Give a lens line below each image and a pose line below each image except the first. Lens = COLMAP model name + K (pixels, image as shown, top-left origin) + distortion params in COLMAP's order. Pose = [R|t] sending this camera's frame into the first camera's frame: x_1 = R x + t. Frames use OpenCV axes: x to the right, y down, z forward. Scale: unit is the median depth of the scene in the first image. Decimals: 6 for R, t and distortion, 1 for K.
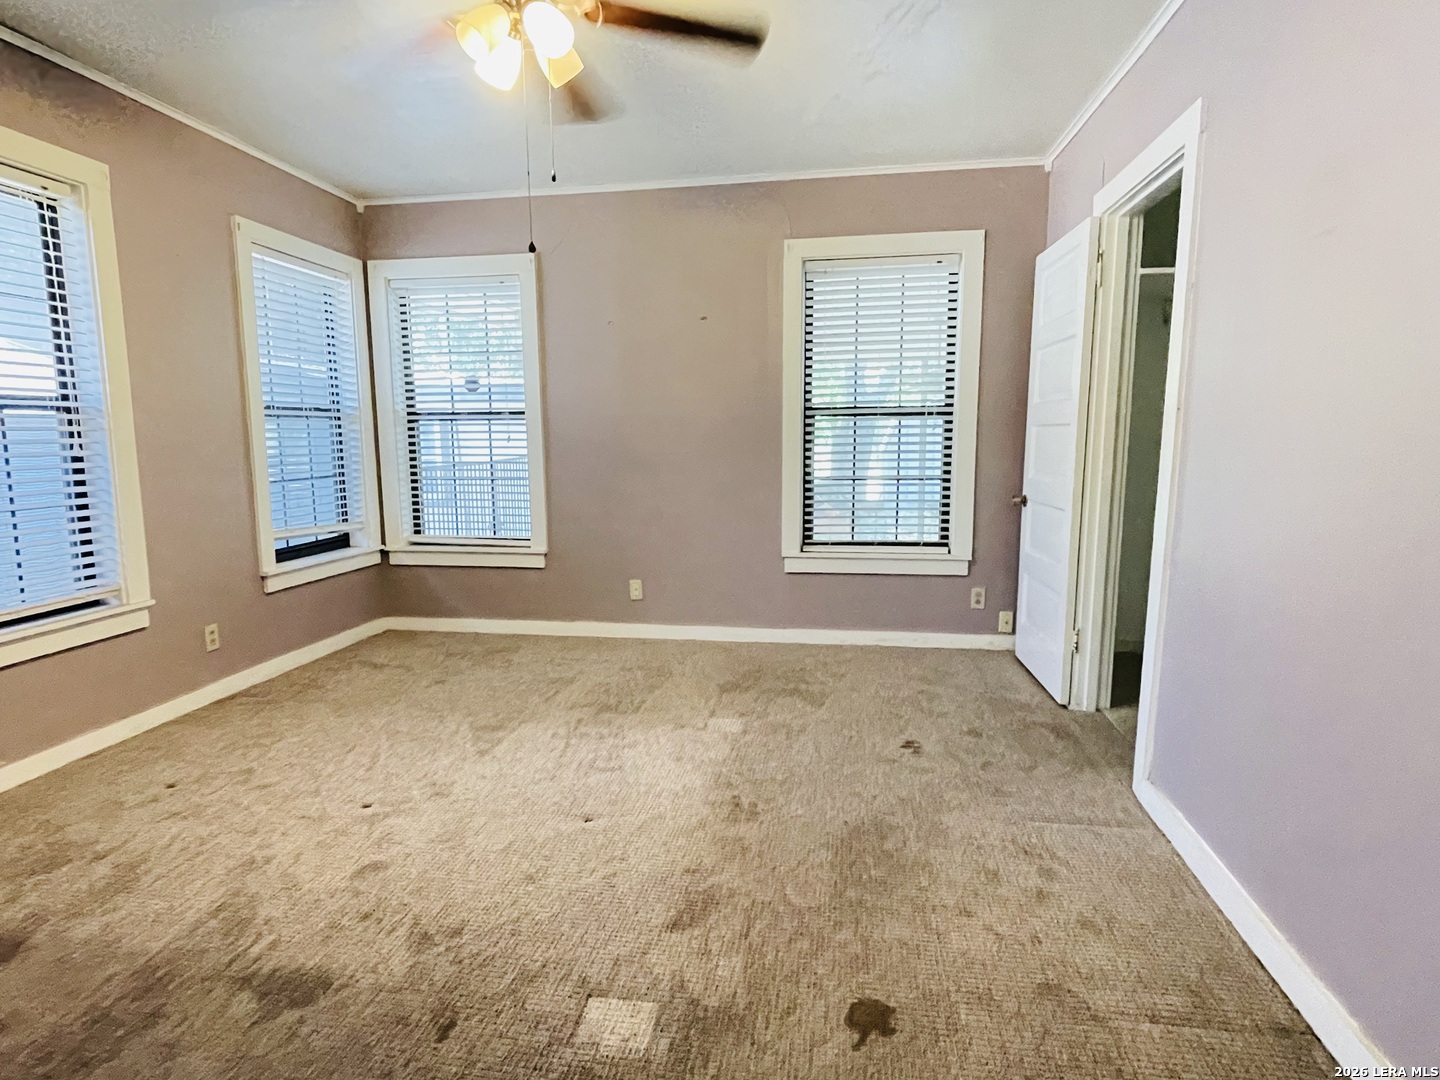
lens RADIAL K [[819.9, 0, 717.8], [0, 819.9, 544.4], [0, 0, 1]] dist [0.024429, -0.030579]
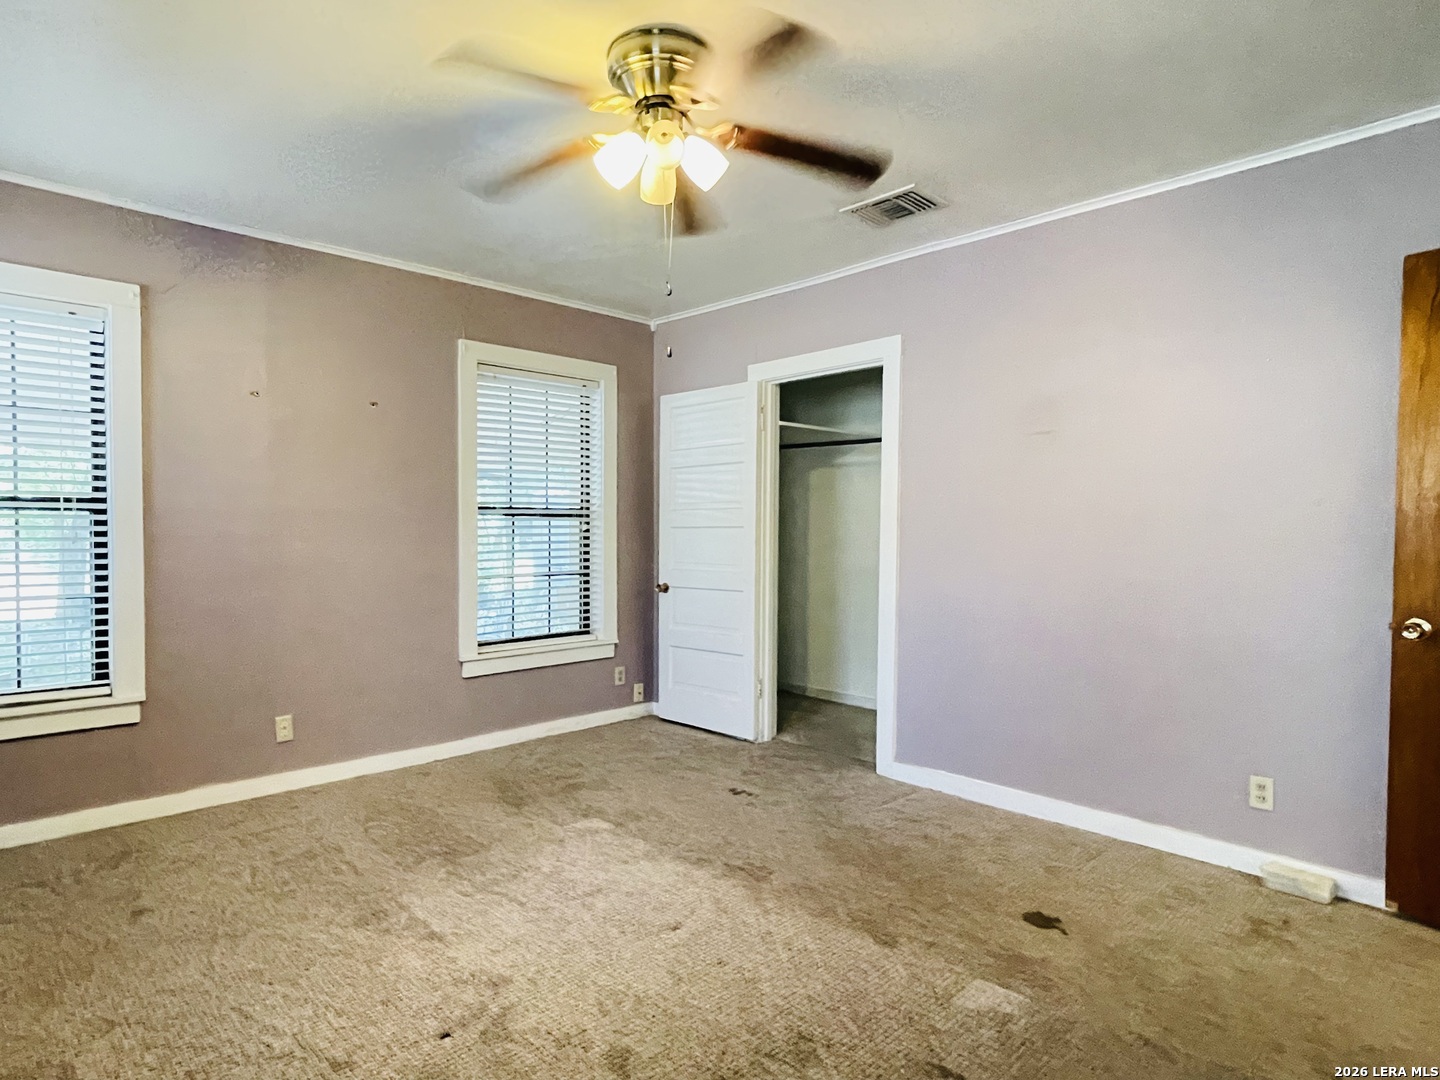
lens RADIAL K [[819.9, 0, 717.8], [0, 819.9, 544.4], [0, 0, 1]] dist [0.024429, -0.030579]
pose [[0.588441, -0.005572, 0.808521, -0.578854], [0.104980, 0.992038, -0.069568, -0.024766], [-0.801696, 0.125815, 0.584341, 0.218037]]
